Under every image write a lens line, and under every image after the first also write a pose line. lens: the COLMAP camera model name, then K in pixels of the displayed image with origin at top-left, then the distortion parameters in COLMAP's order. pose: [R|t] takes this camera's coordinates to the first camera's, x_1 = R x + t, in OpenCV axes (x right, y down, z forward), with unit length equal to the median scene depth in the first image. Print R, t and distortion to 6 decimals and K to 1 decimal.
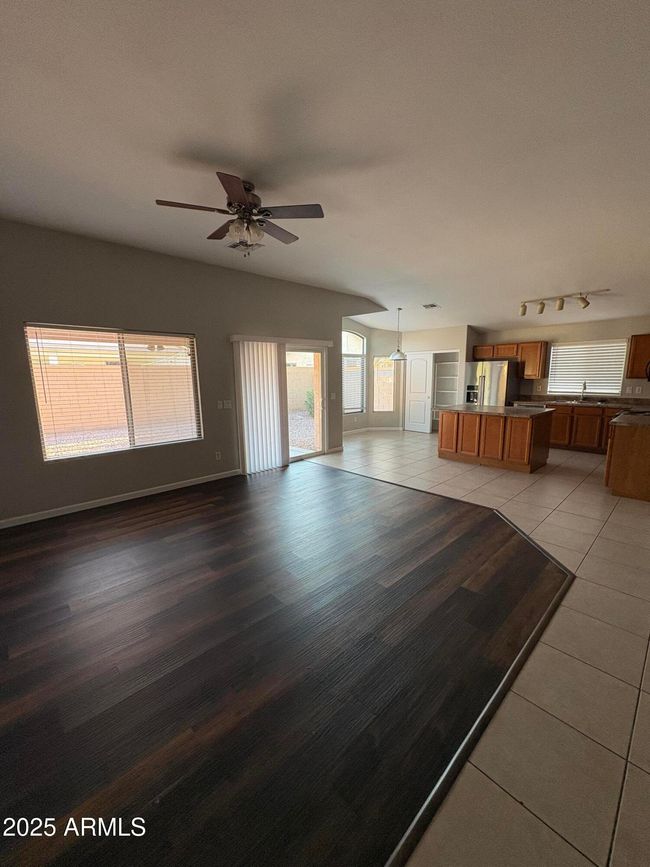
lens RADIAL K [[346.4, 0, 326.4], [0, 346.4, 433.2], [0, 0, 1]] dist [0.002392, 0.000186]
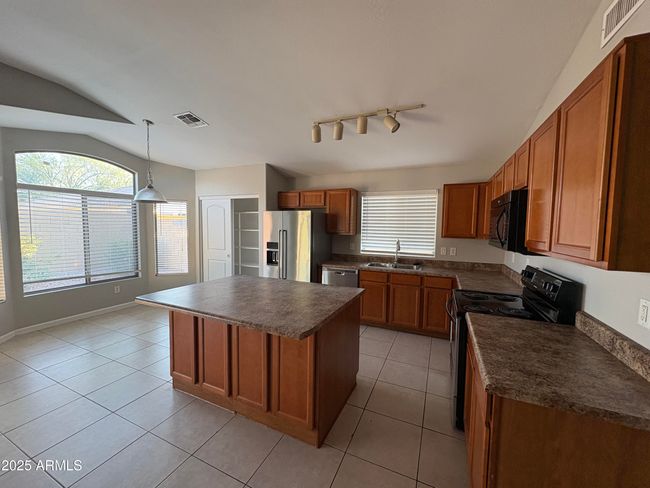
lens RADIAL K [[260.0, 0, 324.8], [0, 260.0, 243.4], [0, 0, 1]] dist [-0.000314, 0.000021]
pose [[0.927933, 0.001137, 0.372745, 0.343380], [0.035889, 0.995077, -0.092381, -0.086247], [-0.371015, 0.099101, 0.923324, 0.481453]]
